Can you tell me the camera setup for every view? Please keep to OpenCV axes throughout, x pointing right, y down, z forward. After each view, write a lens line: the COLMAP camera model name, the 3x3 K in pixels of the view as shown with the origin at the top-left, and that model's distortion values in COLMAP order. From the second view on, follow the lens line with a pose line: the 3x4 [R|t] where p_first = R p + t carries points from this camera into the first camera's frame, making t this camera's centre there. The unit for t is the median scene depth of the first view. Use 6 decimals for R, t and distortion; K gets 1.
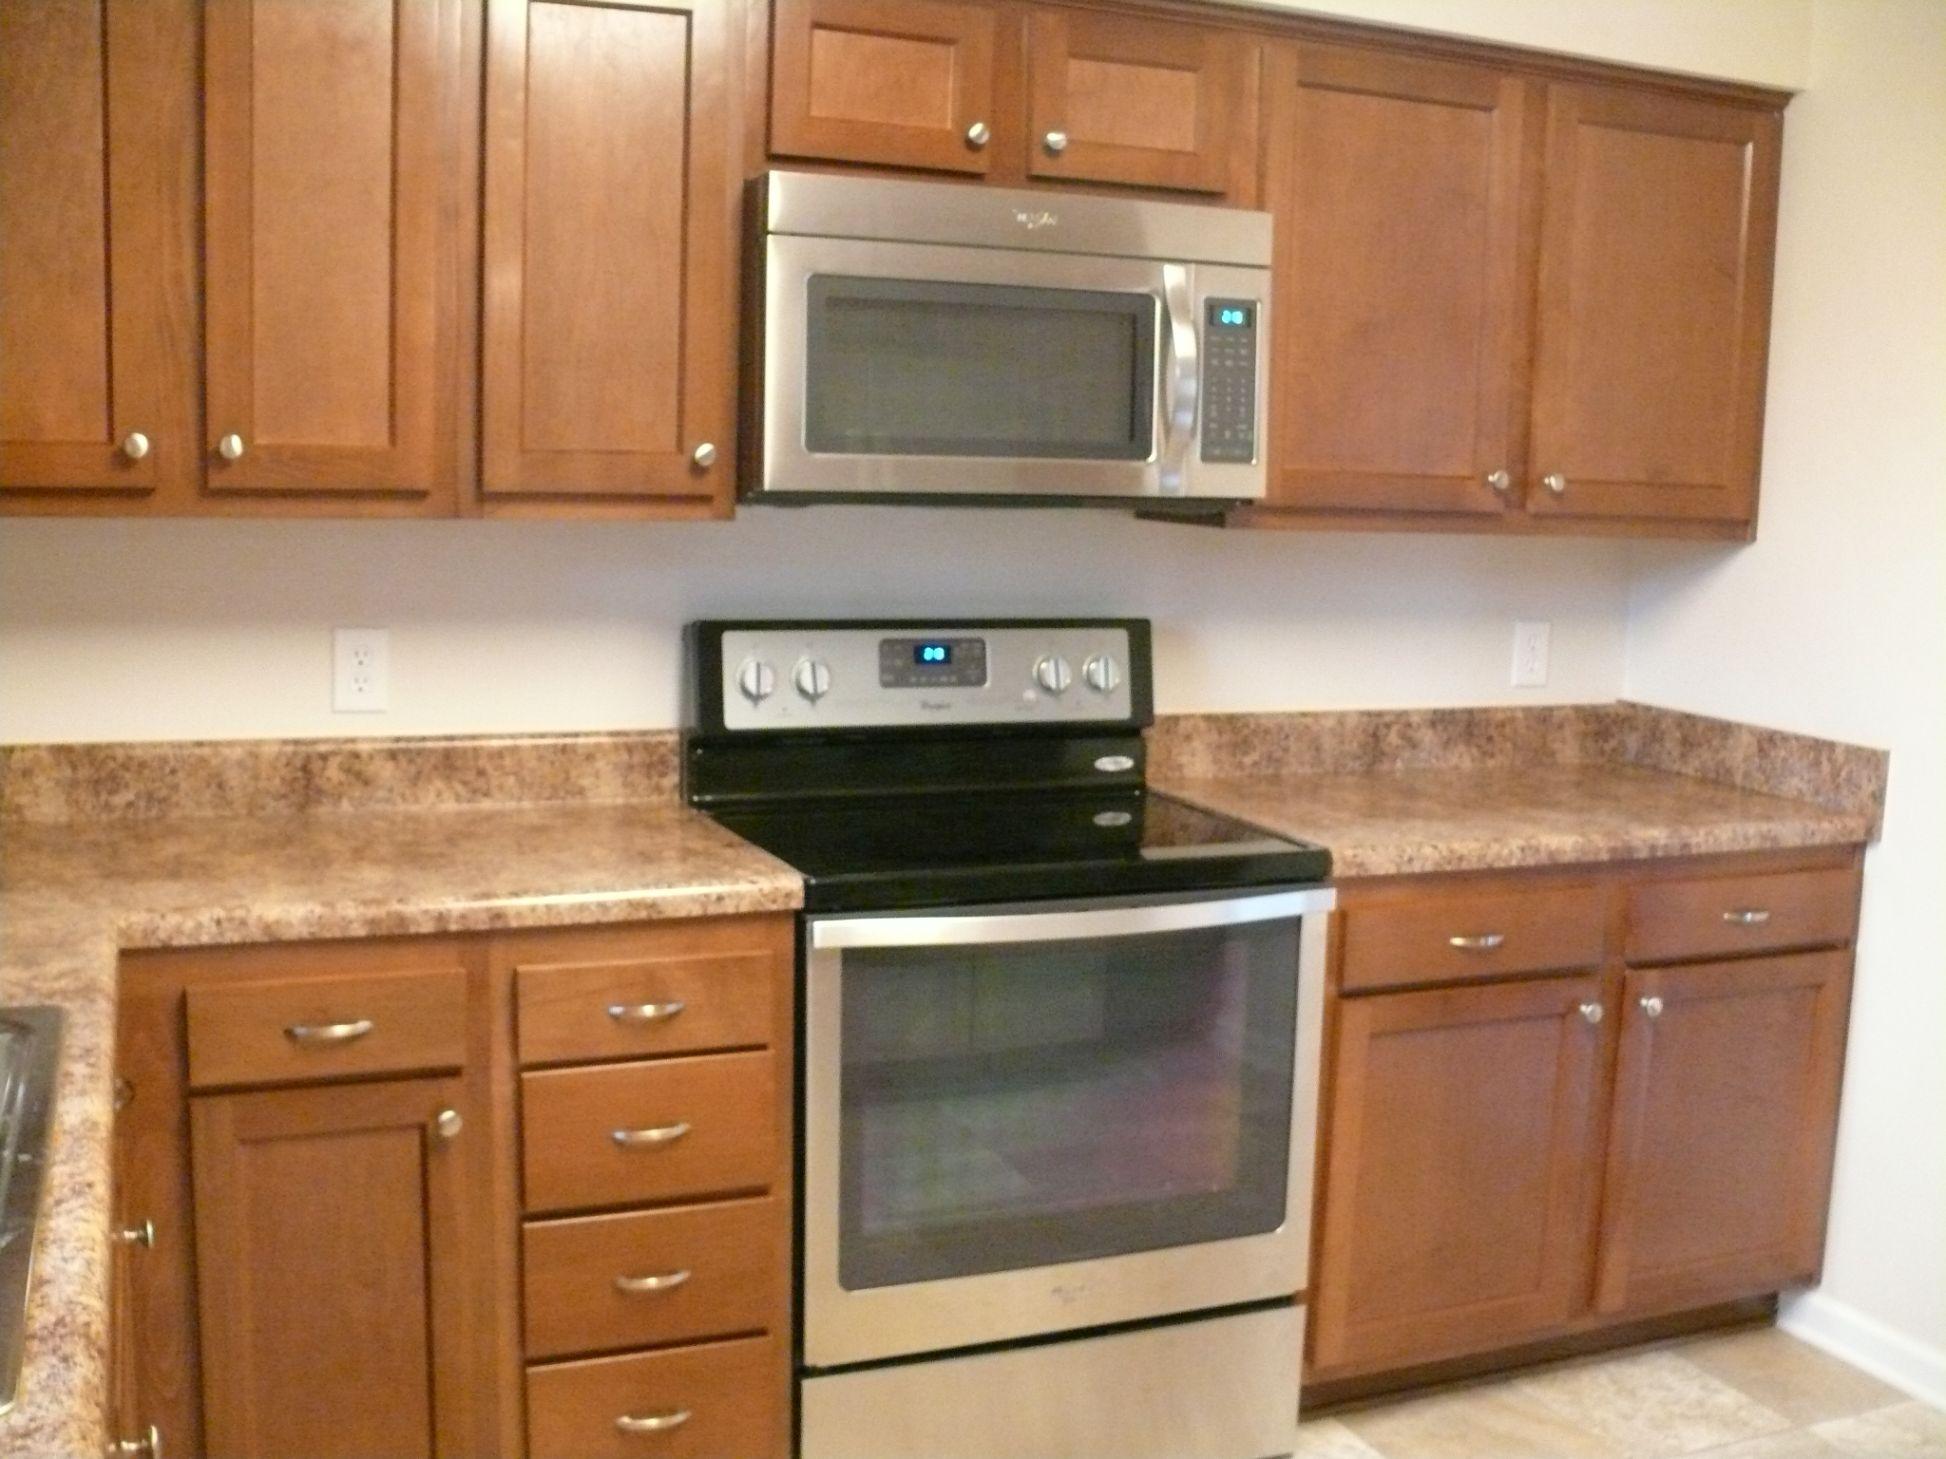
lens RADIAL K [[2052.3, 0, 982.6], [0, 2052.3, 725.8], [0, 0, 1]] dist [-0.205928, 0.252834]
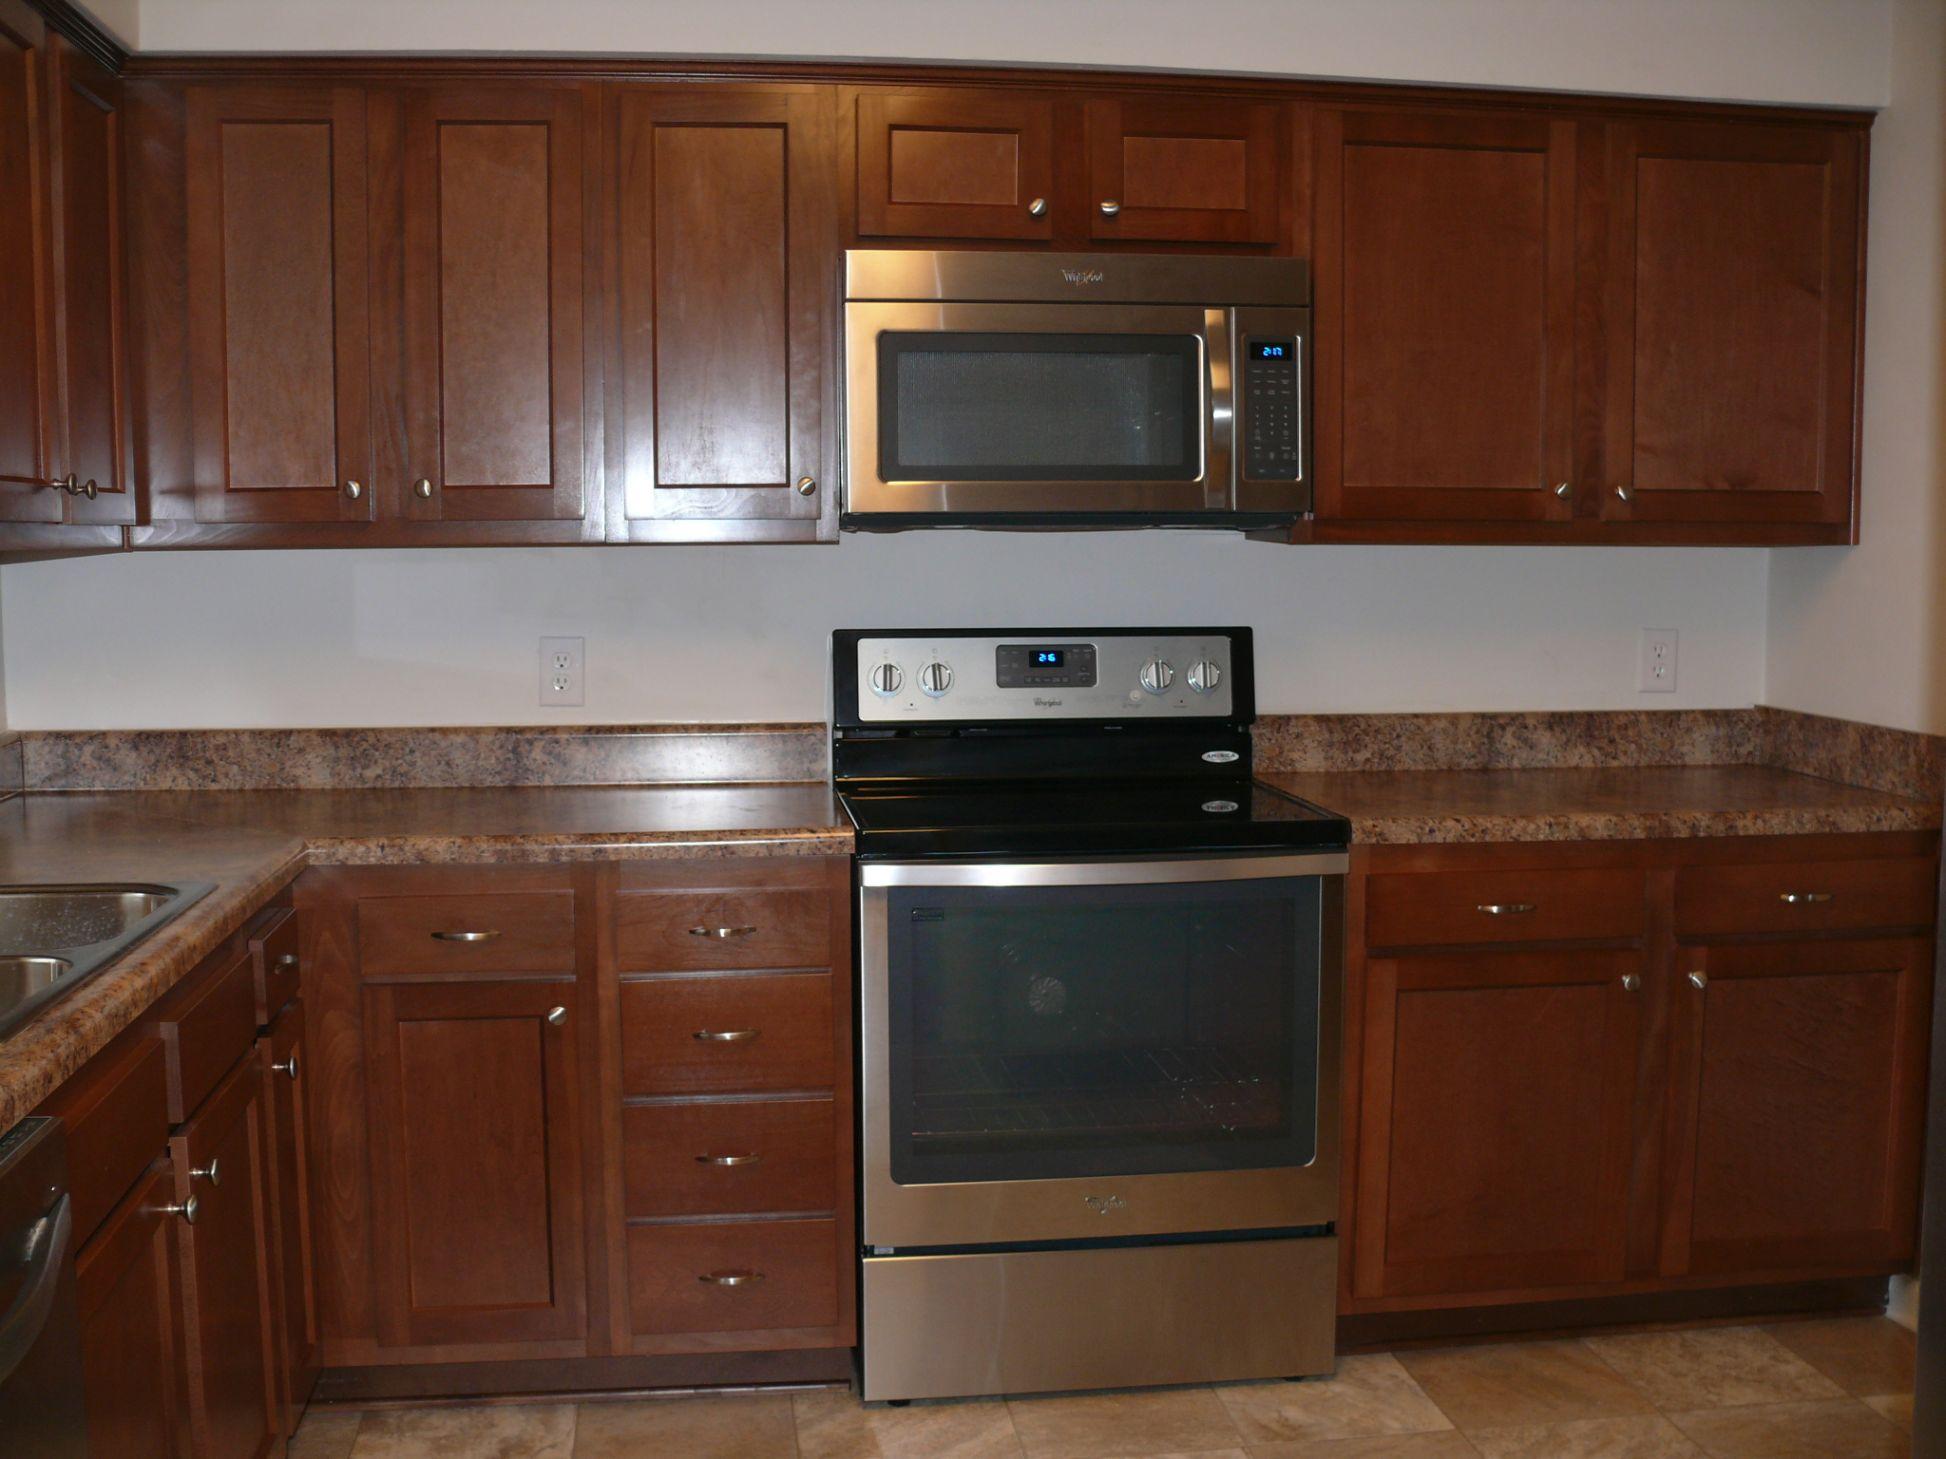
lens RADIAL K [[2066.2, 0, 973.0], [0, 2066.2, 729.5], [0, 0, 1]] dist [-0.191030, 0.197112]
pose [[0.963357, -0.006068, -0.268155, 0.247991], [-0.004923, 0.999176, -0.040298, 0.052256], [0.268179, 0.040142, 0.962533, -0.125959]]
